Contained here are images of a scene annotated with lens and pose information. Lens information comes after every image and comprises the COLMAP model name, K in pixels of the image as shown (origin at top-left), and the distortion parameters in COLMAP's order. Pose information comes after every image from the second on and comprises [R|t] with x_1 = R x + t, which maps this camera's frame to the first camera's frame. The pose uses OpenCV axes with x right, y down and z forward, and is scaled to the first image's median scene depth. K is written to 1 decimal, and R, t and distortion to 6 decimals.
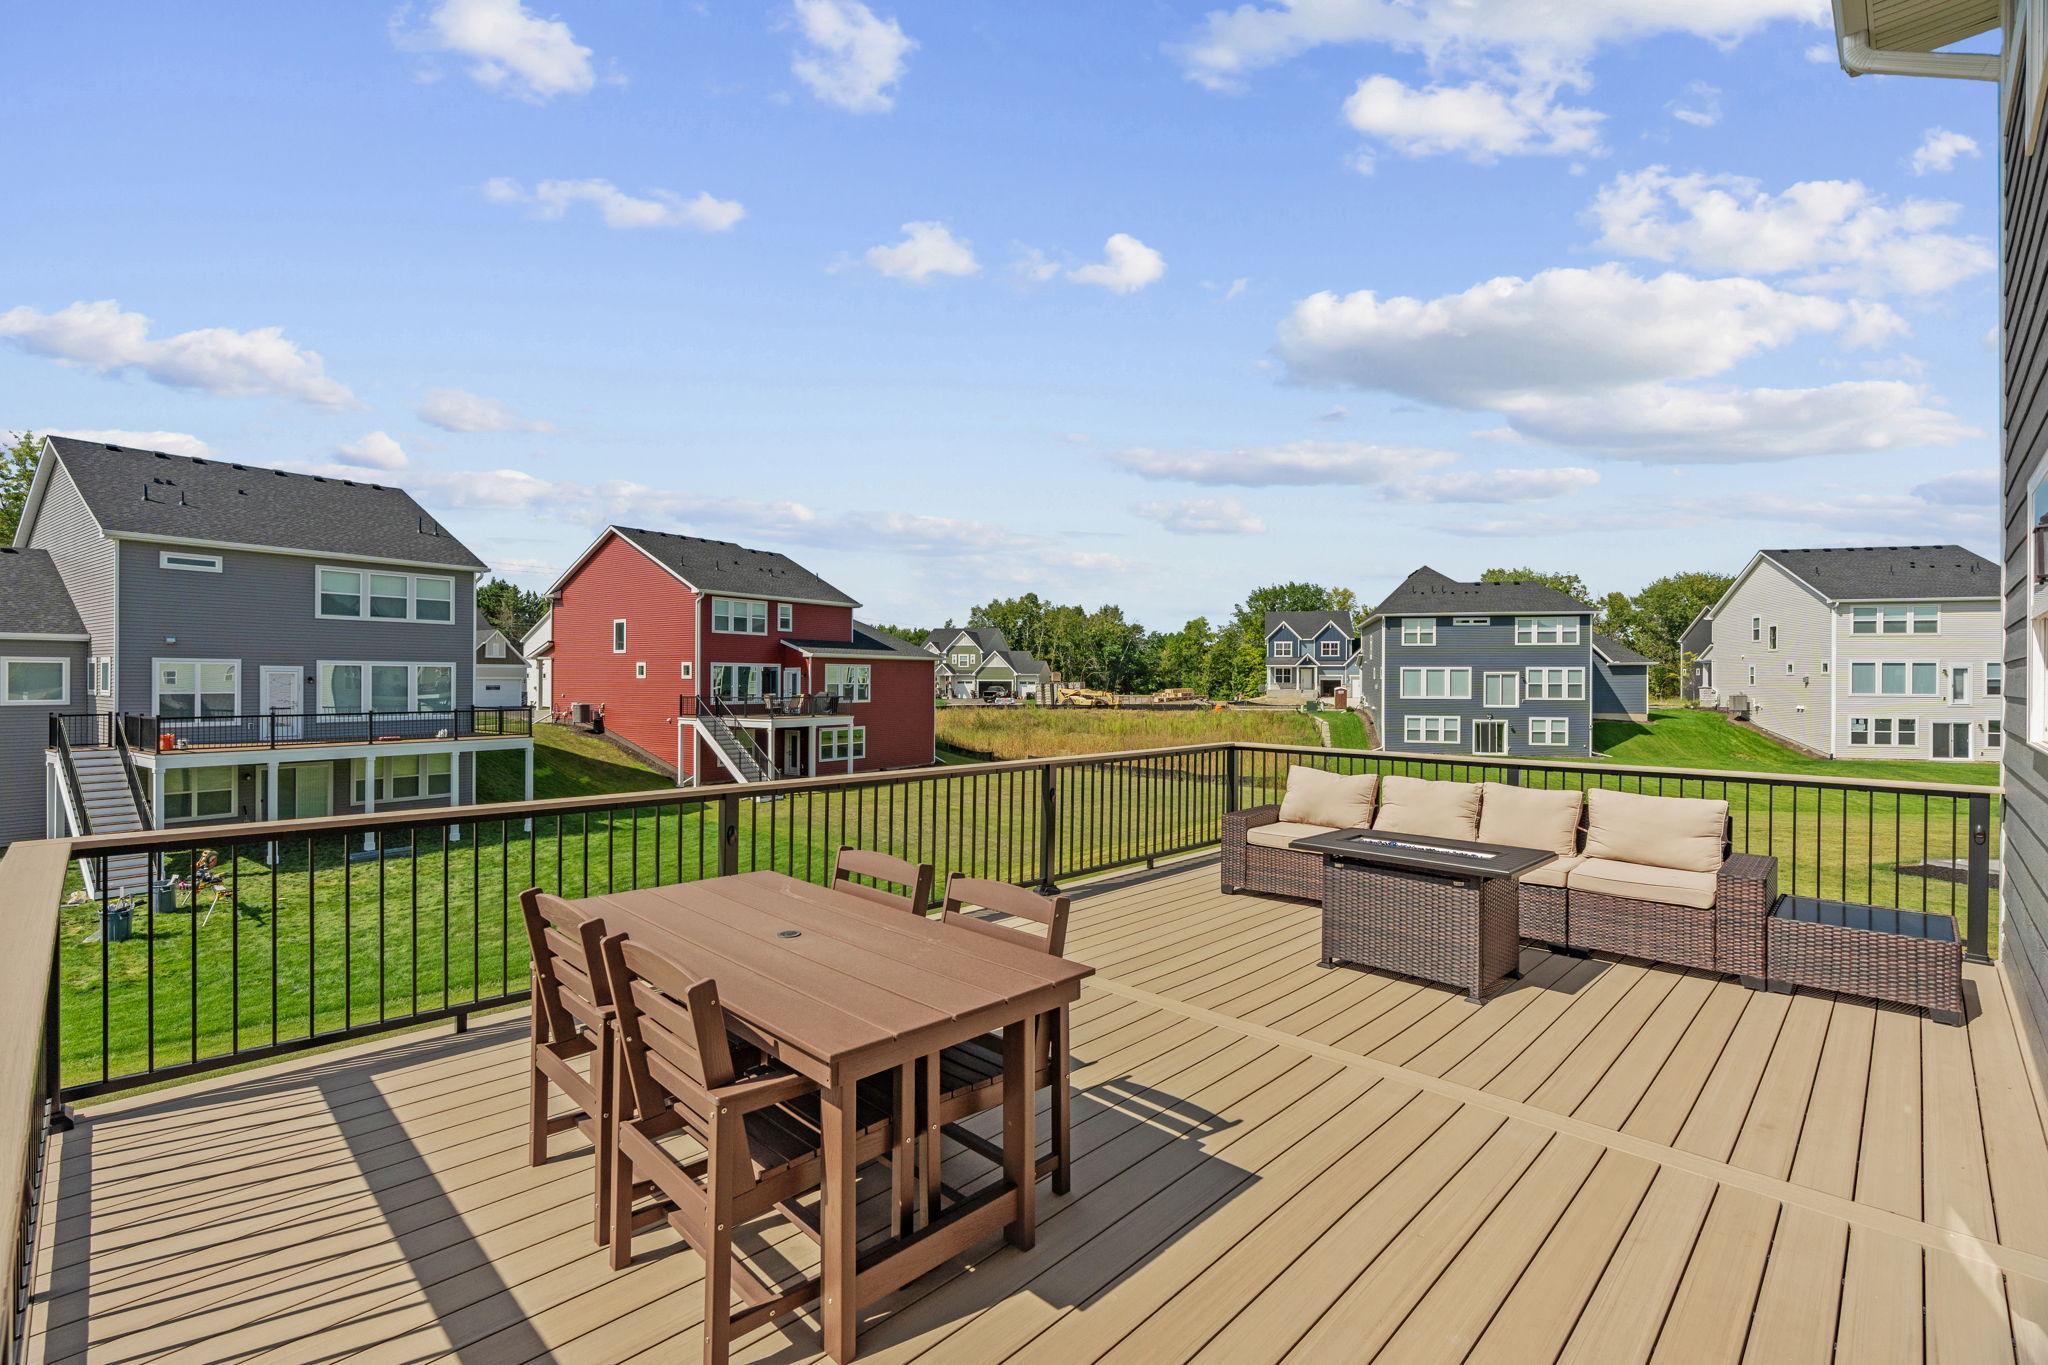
lens RADIAL K [[915.4, 0, 1015.8], [0, 915.4, 685.0], [0, 0, 1]] dist [-0.011389, 0.001549]
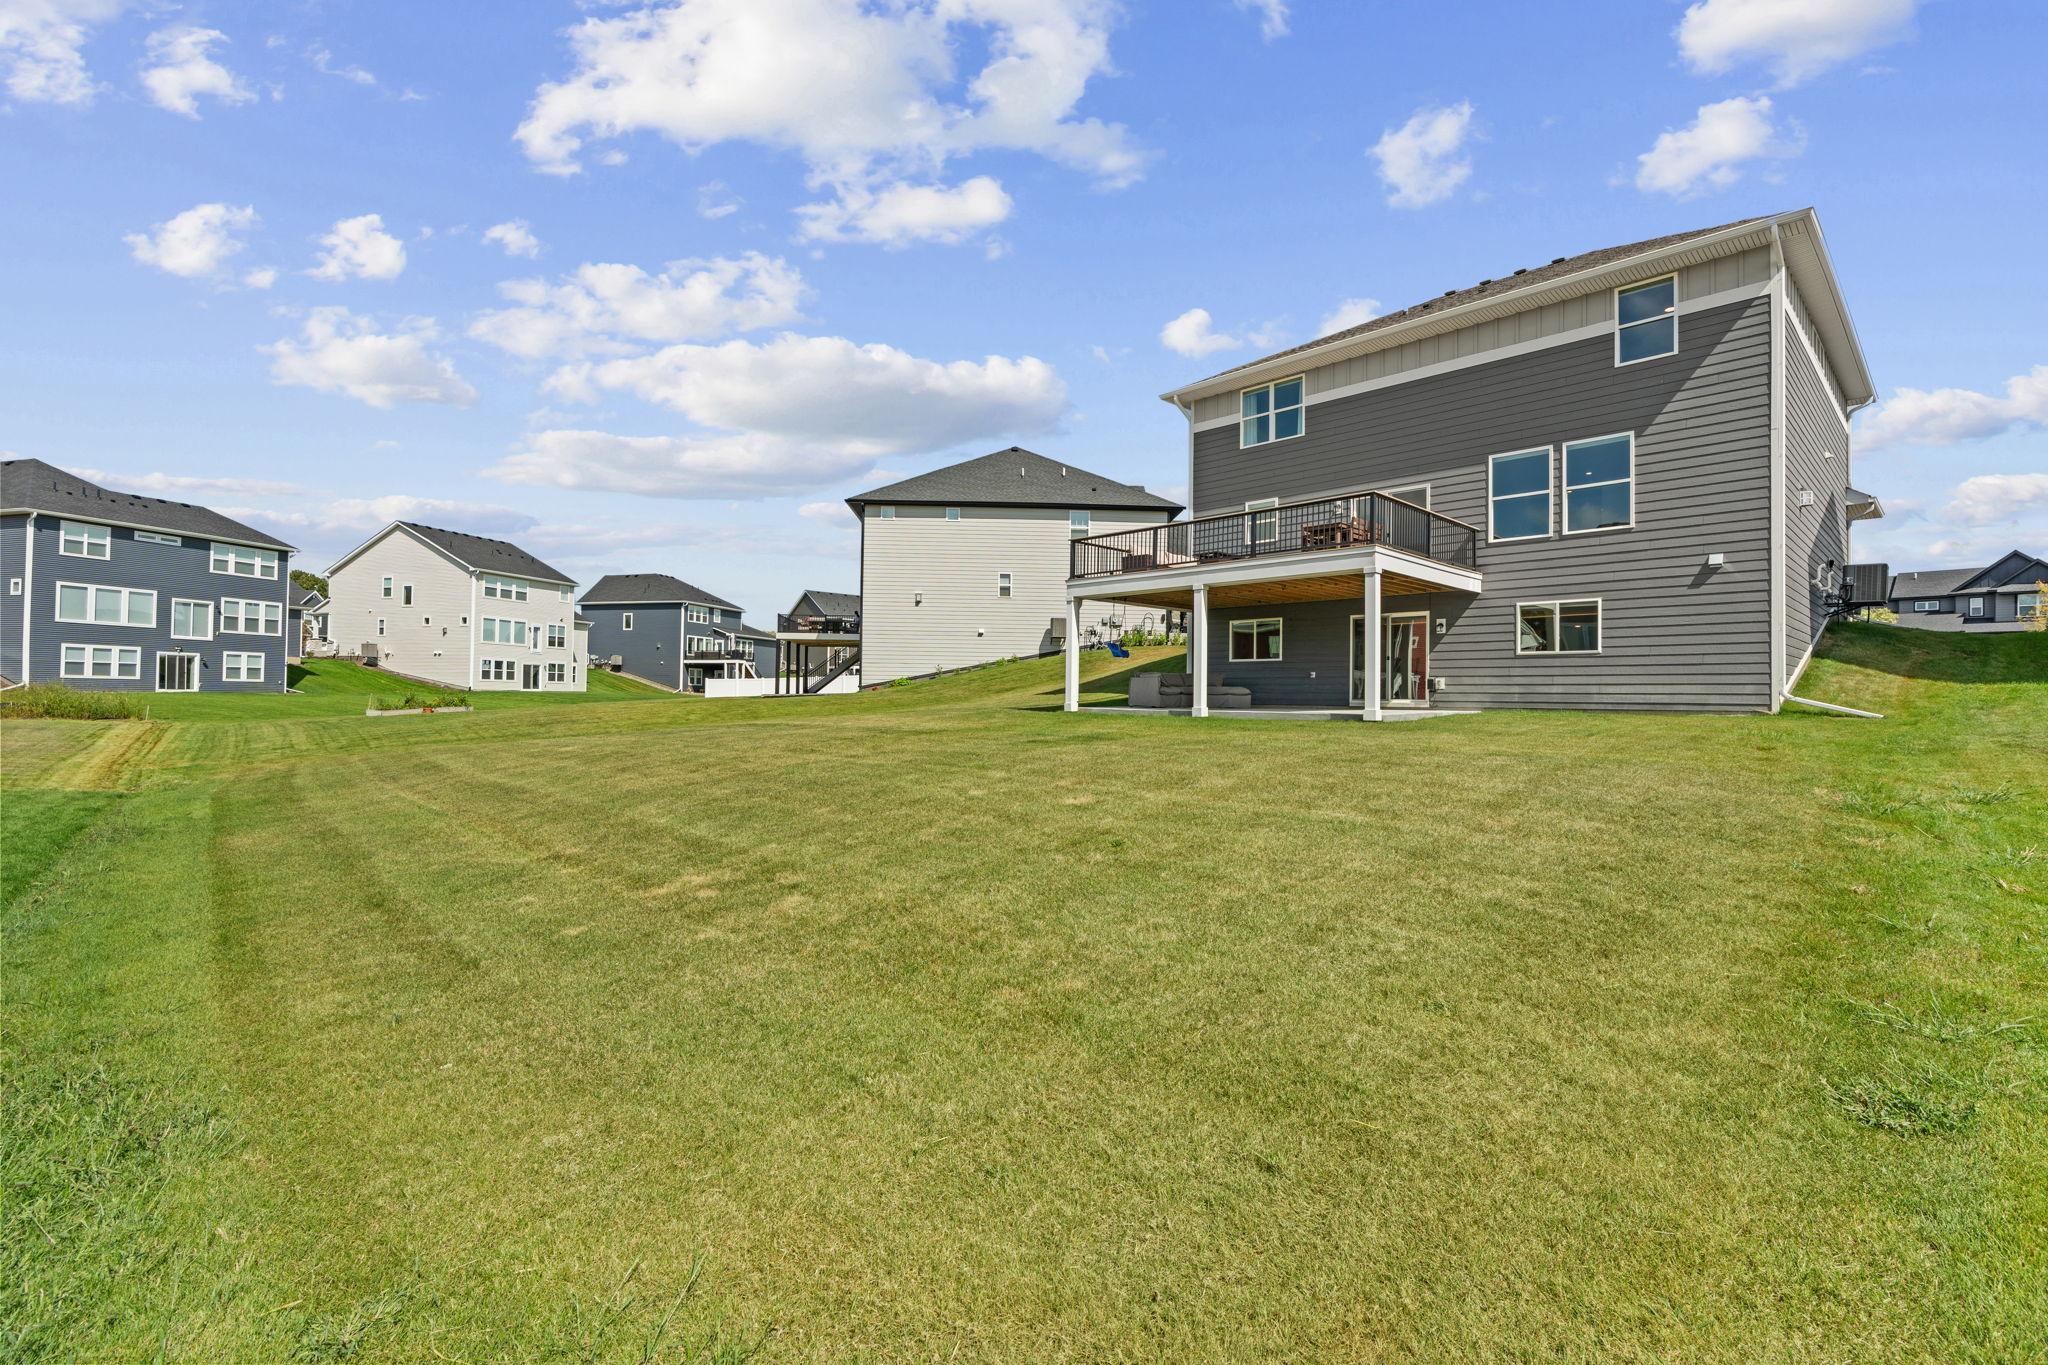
lens RADIAL K [[915.4, 0, 1025.3], [0, 915.4, 681.2], [0, 0, 1]] dist [-0.011389, 0.001549]
pose [[0.034906, 0.016728, 0.999251, -0.341406], [-0.009355, 0.999822, -0.016410, 0.074493], [-0.999347, -0.008776, 0.035056, 0.147515]]
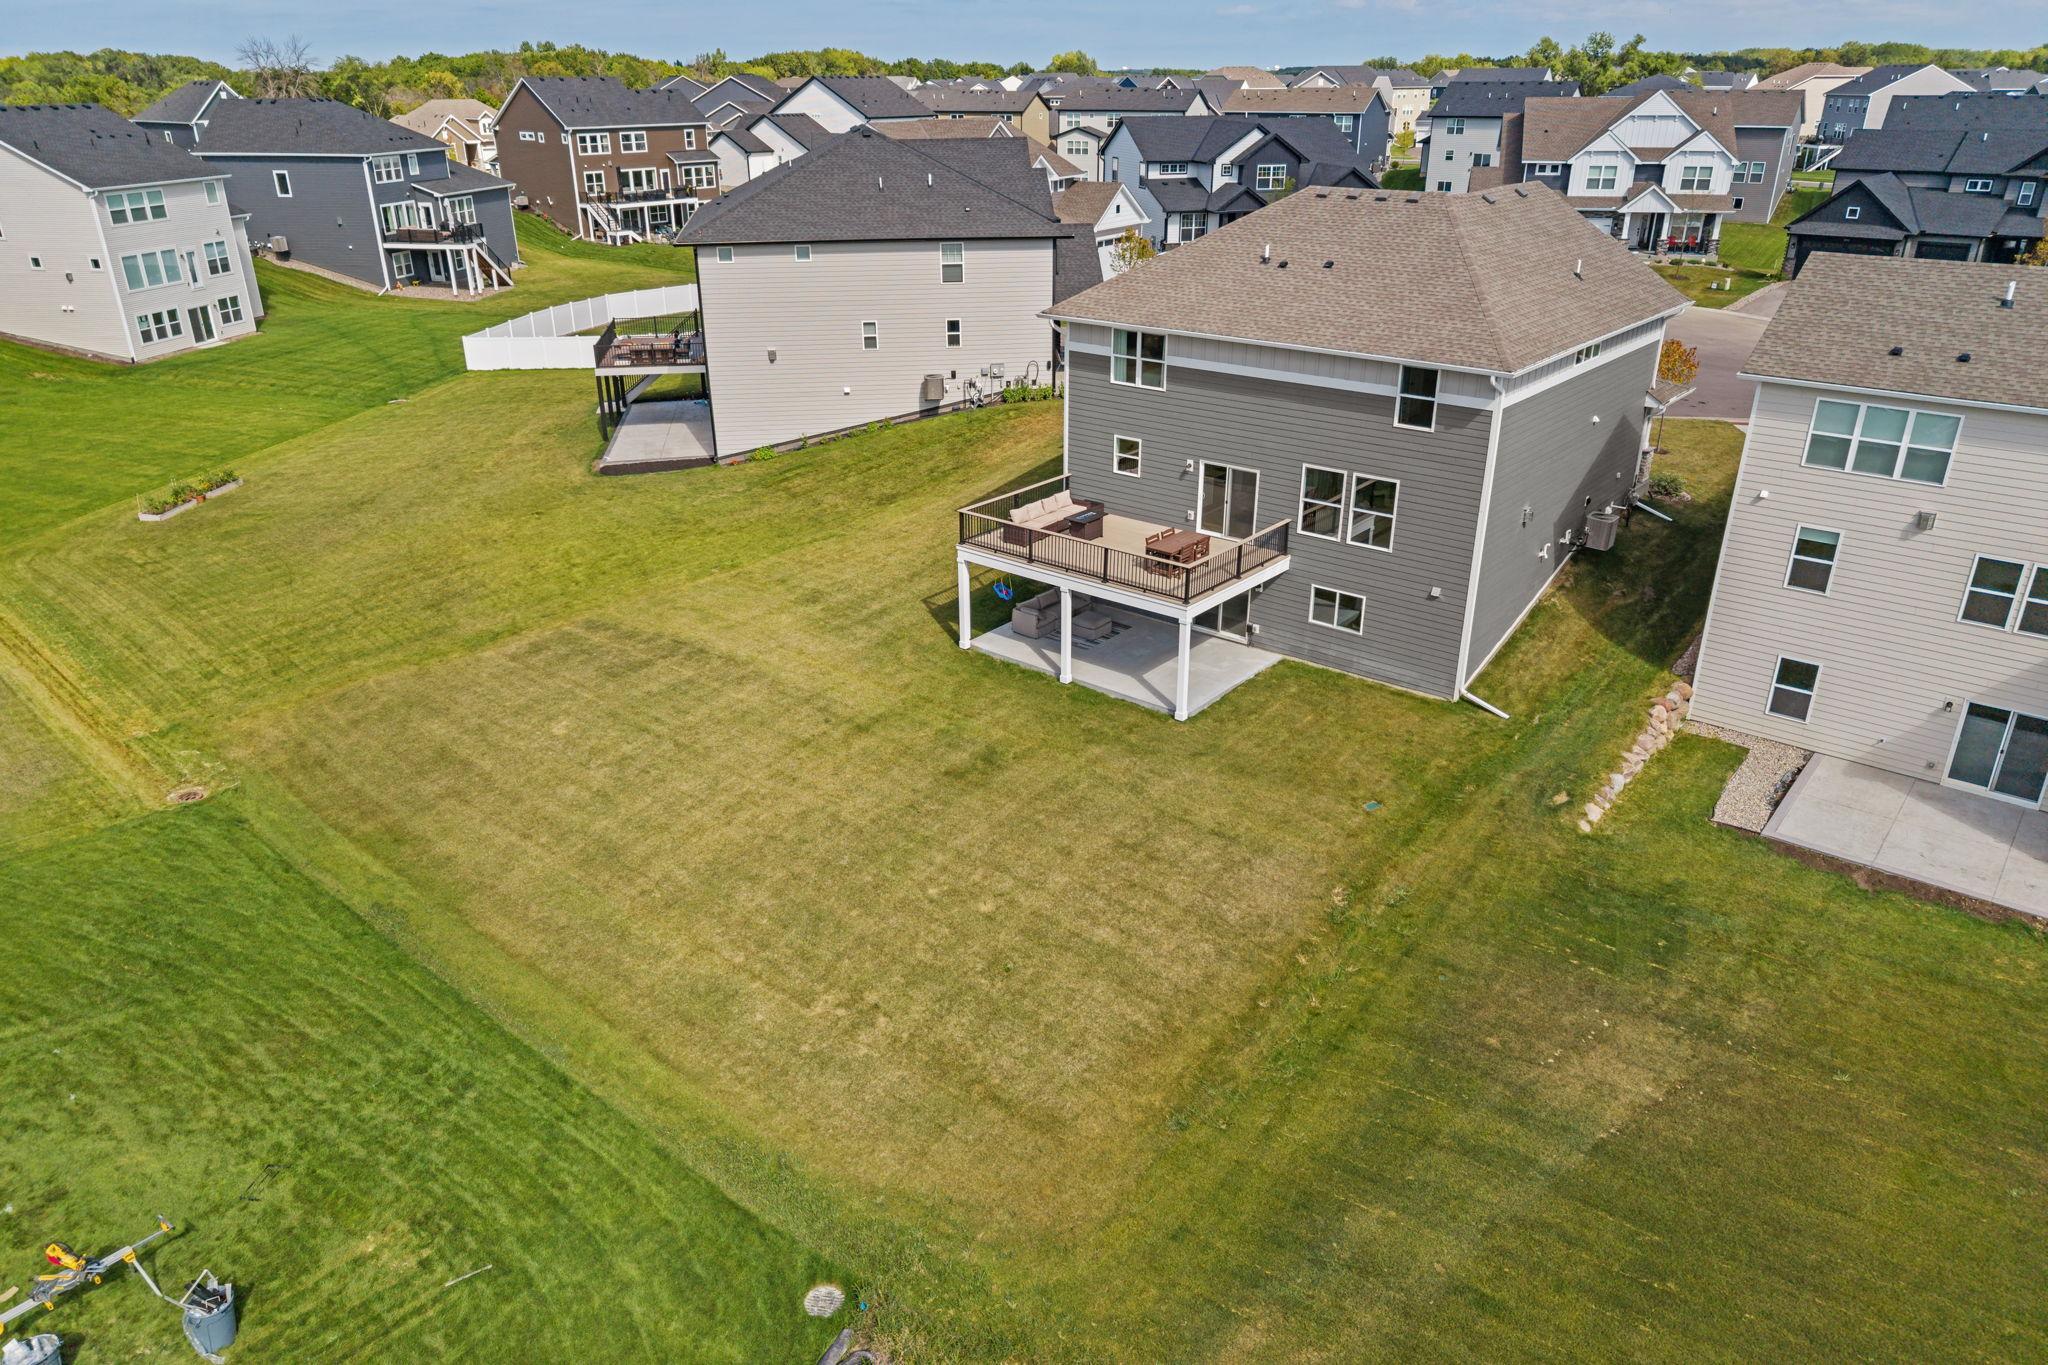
lens RADIAL K [[1369.3, 0, 1018.1], [0, 1369.3, 686.5], [0, 0, 1]] dist [0.010011, -0.010596]
pose [[-0.079705, -0.409553, 0.908798, -0.584959], [0.013007, 0.911194, 0.411773, -0.175995], [-0.996734, 0.044641, -0.067299, 0.161643]]
